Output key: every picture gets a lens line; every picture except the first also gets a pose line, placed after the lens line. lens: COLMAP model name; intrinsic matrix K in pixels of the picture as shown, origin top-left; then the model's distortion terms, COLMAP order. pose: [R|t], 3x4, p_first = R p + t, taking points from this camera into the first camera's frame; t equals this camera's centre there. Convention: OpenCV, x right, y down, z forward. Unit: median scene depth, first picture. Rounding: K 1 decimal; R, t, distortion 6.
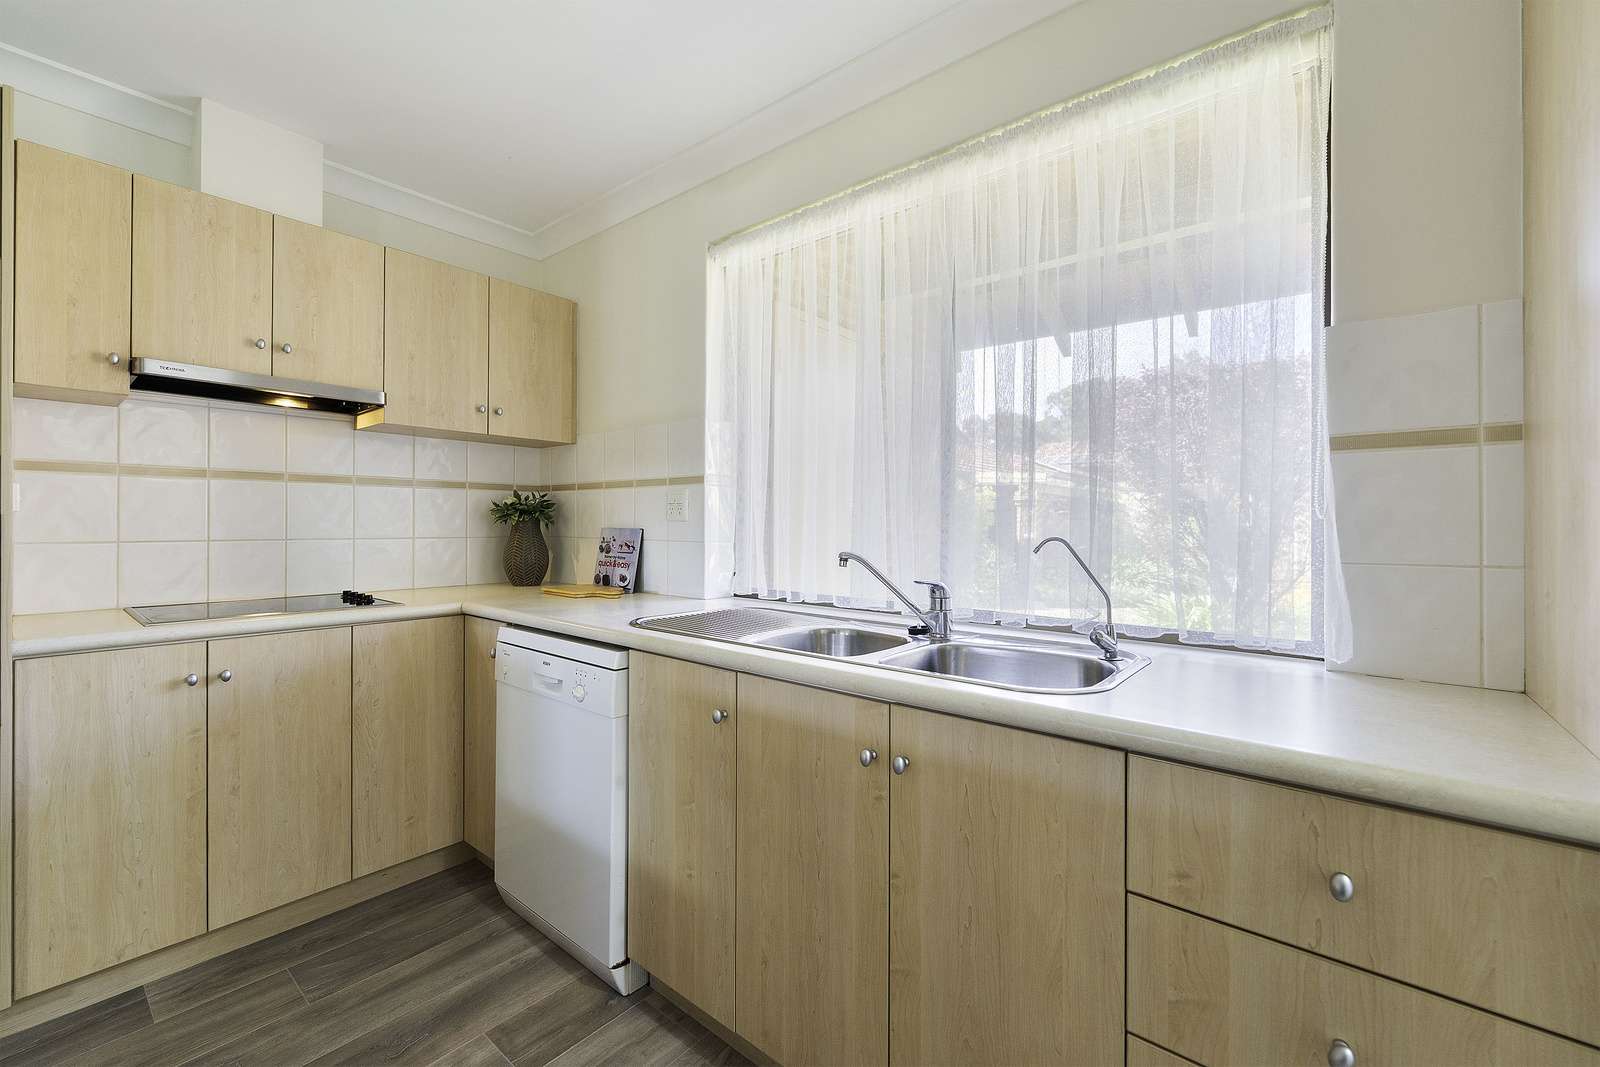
lens RADIAL K [[657.4, 0, 804.1], [0, 657.4, 525.0], [0, 0, 1]] dist [-0.001198, -0.000093]
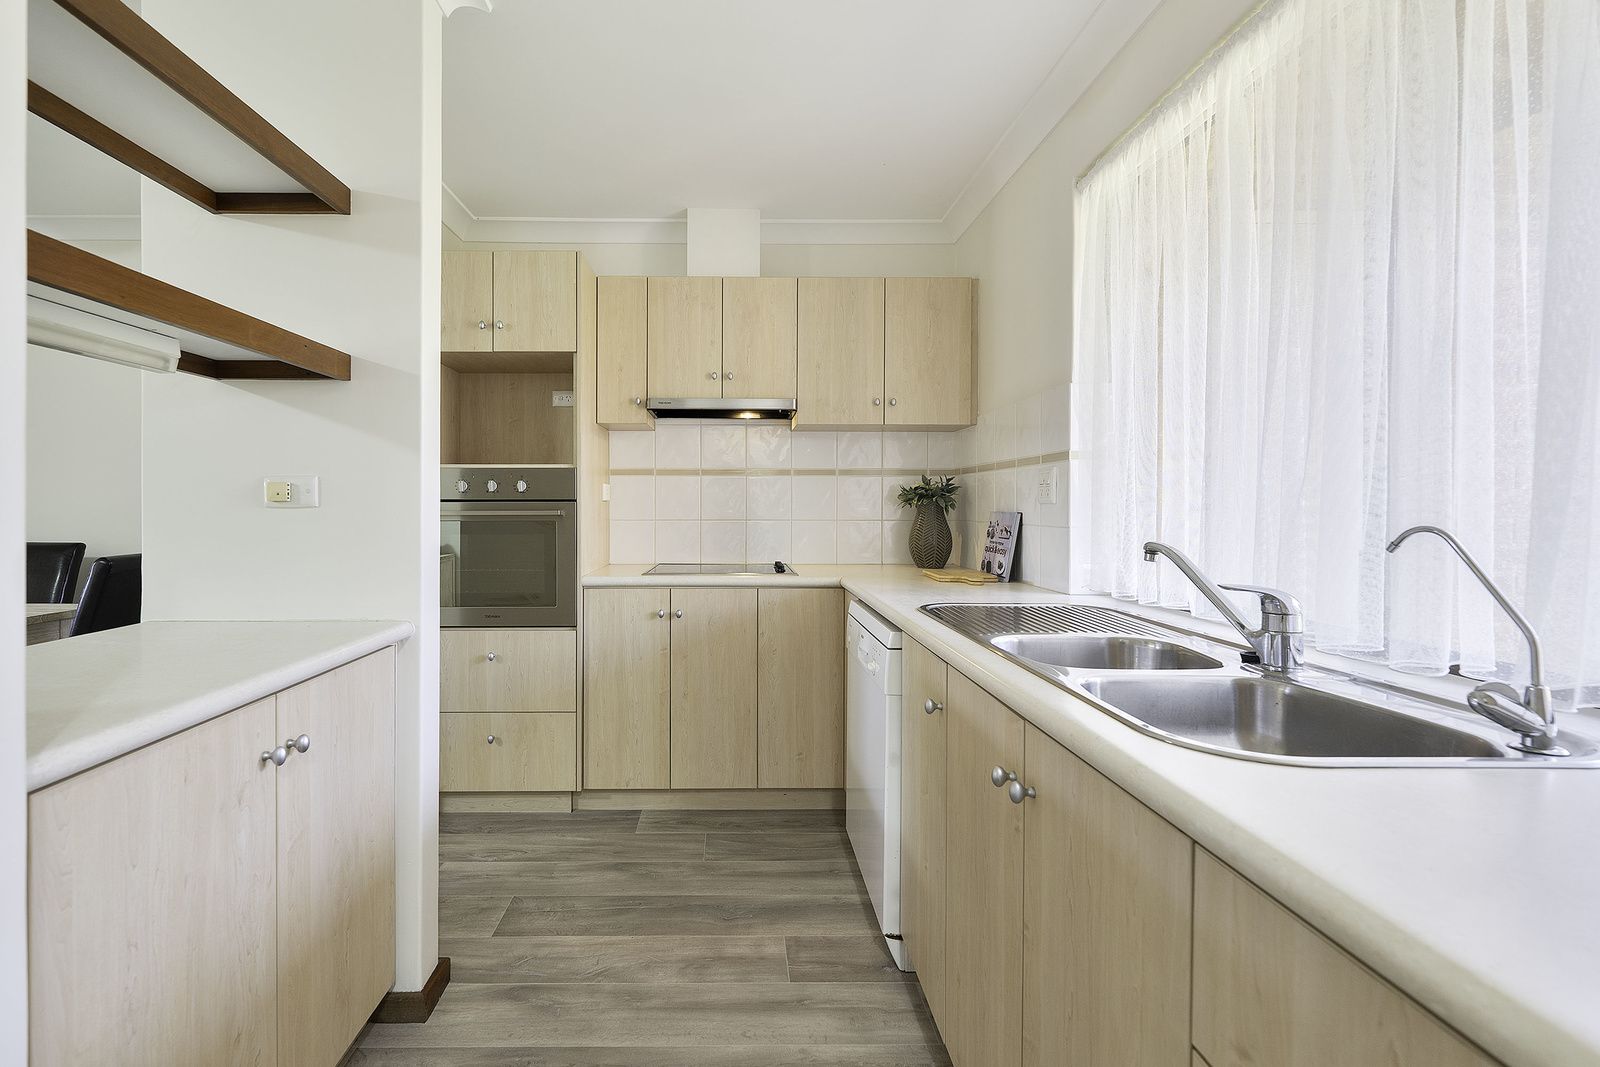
lens RADIAL K [[713.7, 0, 741.9], [0, 713.7, 513.1], [0, 0, 1]] dist [-0.000514, -0.000209]
pose [[0.652359, 0.002772, -0.757905, 0.336879], [0.000338, 0.999992, 0.003948, 0.003241], [0.757910, -0.002832, 0.652353, 0.078862]]
